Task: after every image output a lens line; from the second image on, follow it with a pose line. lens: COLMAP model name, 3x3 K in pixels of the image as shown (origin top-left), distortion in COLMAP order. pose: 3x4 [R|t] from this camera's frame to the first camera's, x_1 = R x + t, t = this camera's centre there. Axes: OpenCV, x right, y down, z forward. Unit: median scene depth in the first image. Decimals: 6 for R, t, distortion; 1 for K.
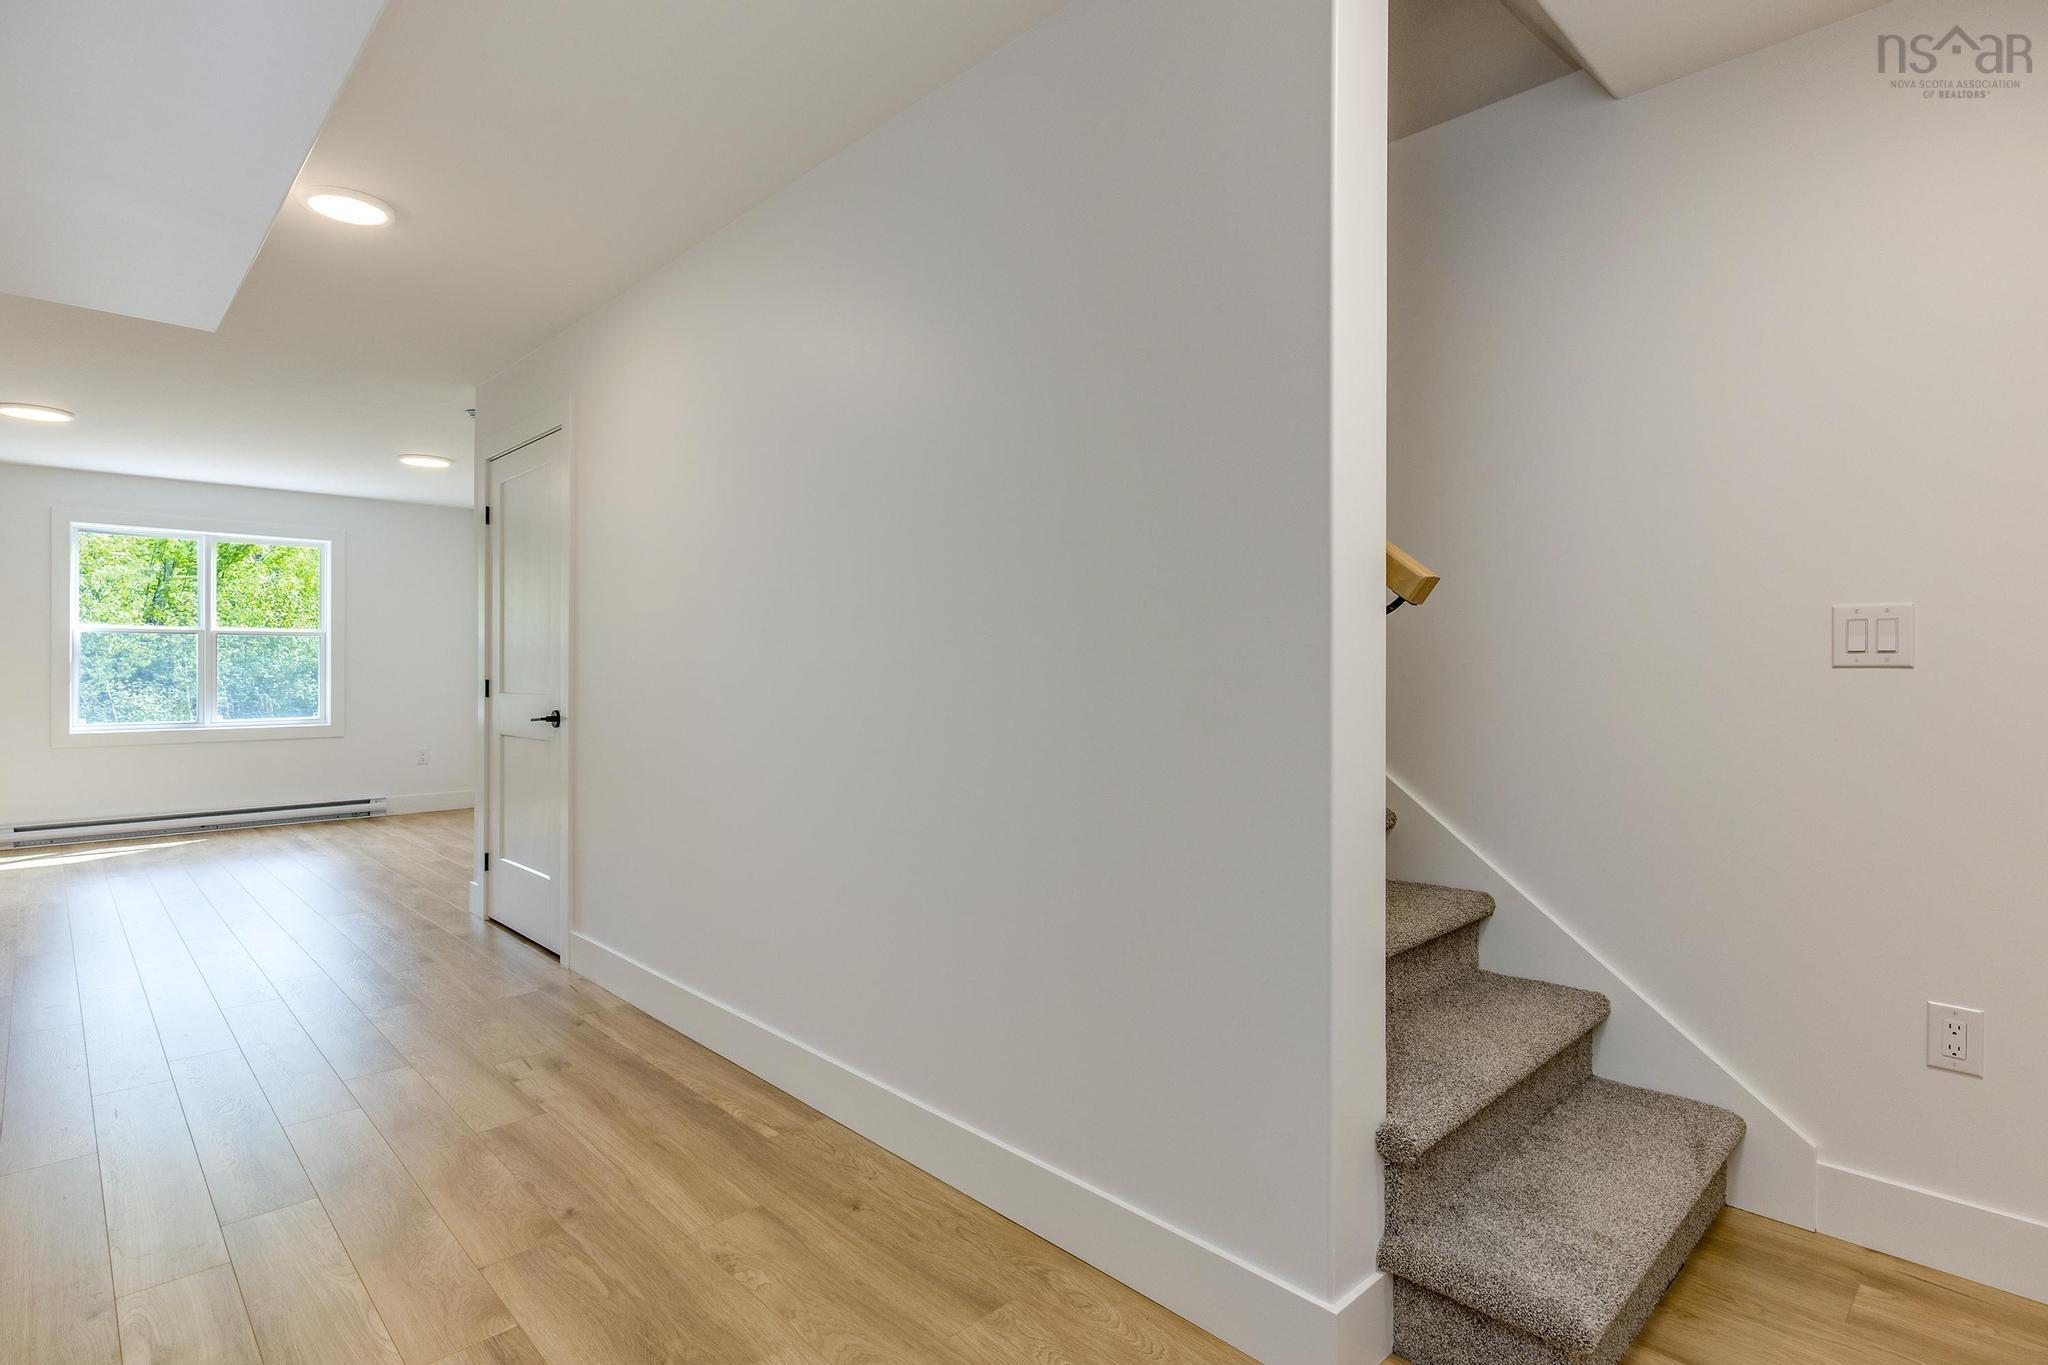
lens RADIAL K [[1005.7, 0, 1027.6], [0, 1005.7, 674.7], [0, 0, 1]] dist [0.001790, 0.000337]
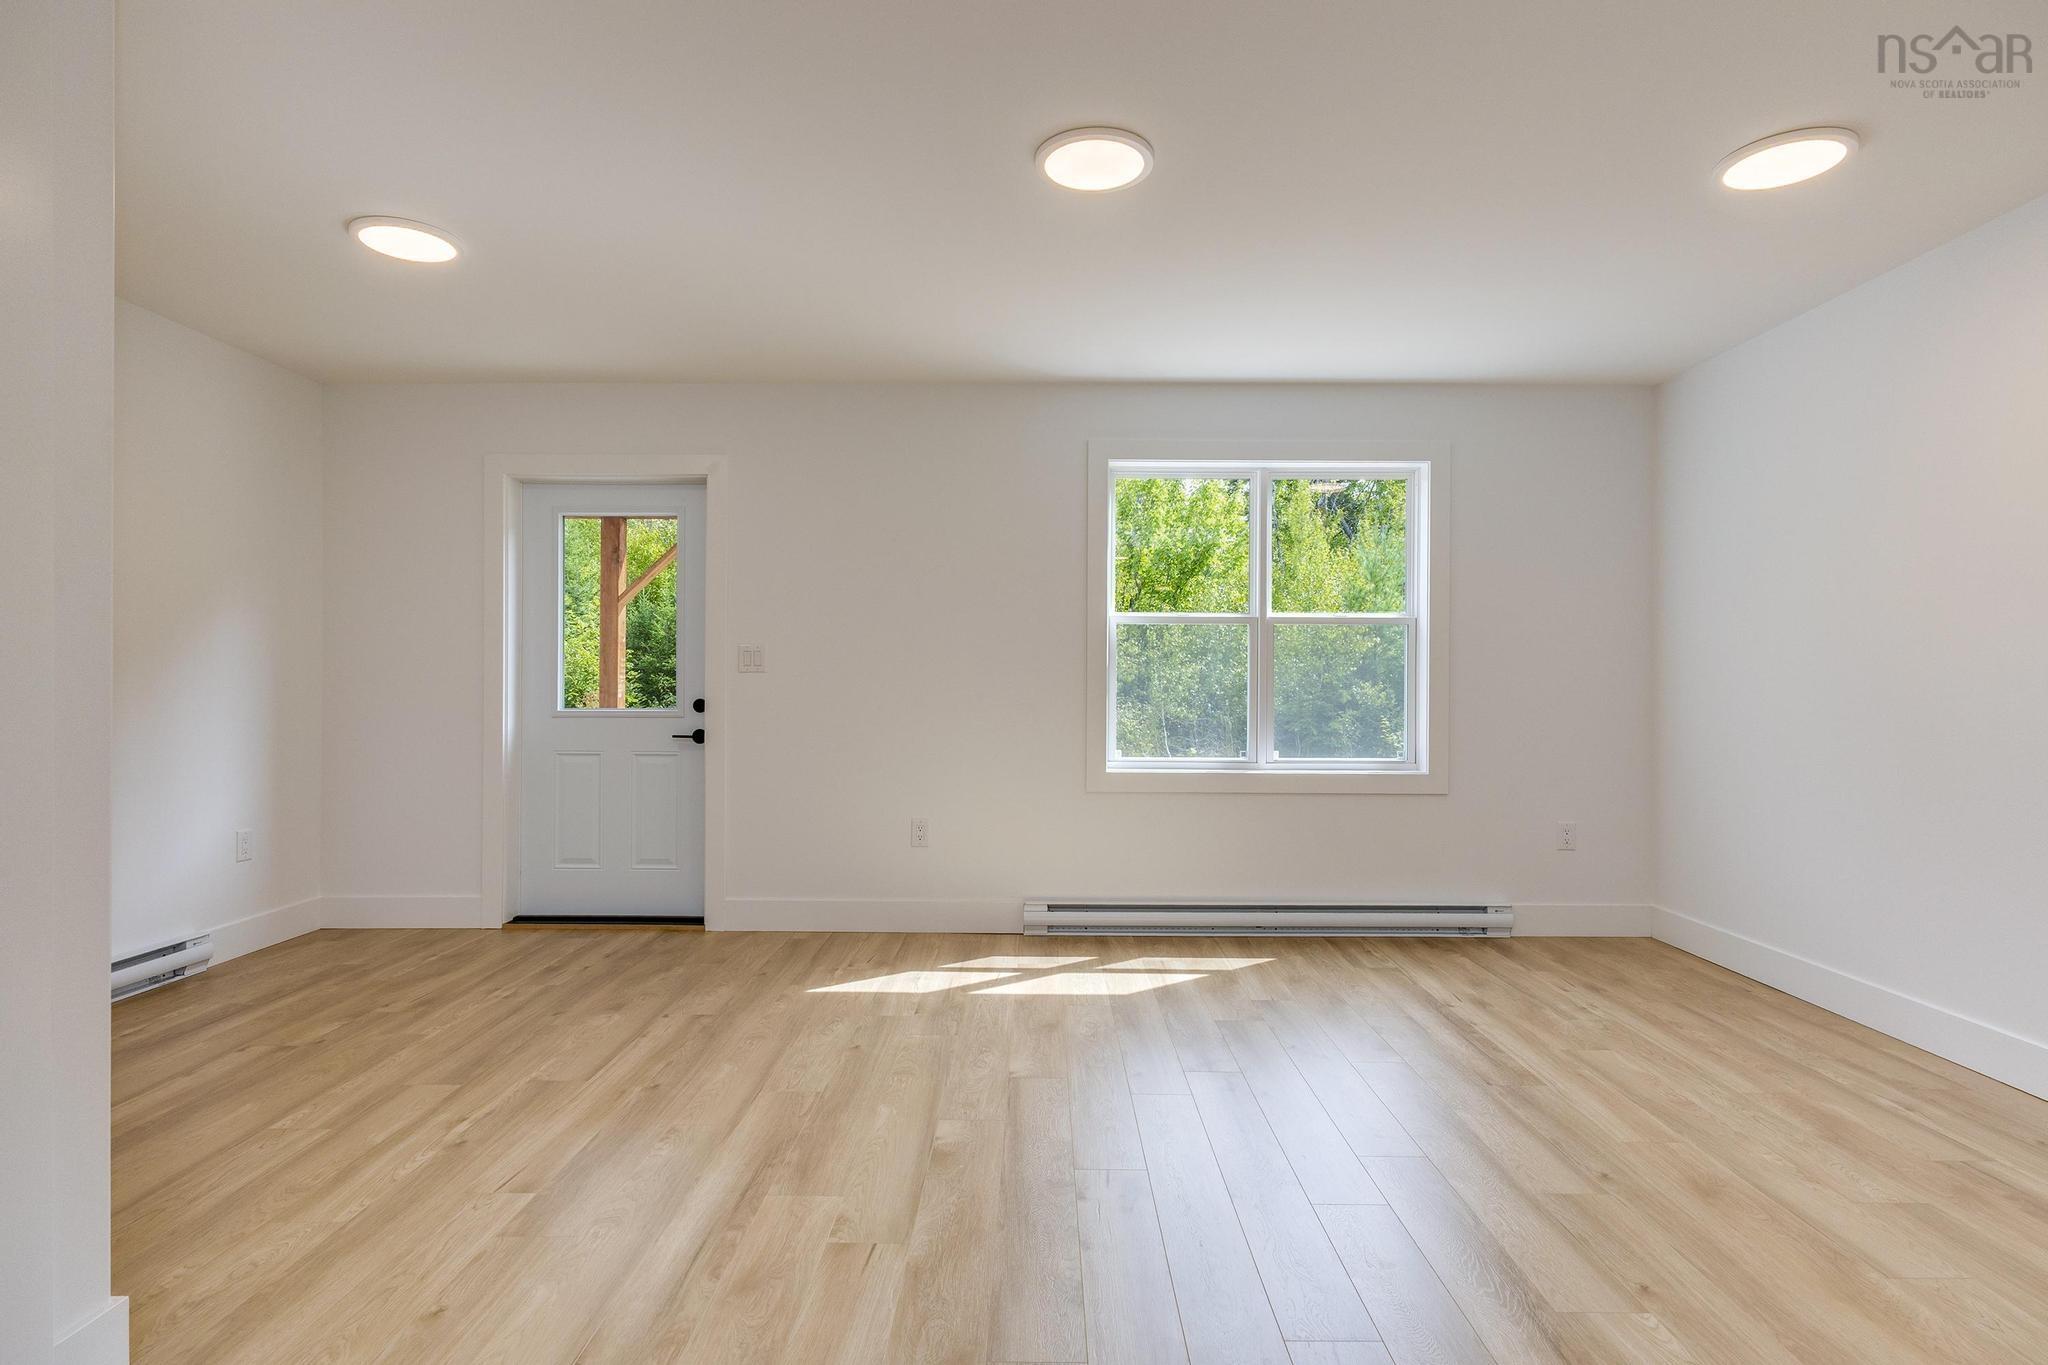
lens RADIAL K [[1005.7, 0, 1041.1], [0, 1005.7, 691.4], [0, 0, 1]] dist [0.001790, 0.000337]
pose [[0.713639, 0.004678, -0.700498, -0.443499], [-0.007009, 0.999975, -0.000462, 0.004229], [0.700478, 0.005239, 0.713655, 0.424076]]
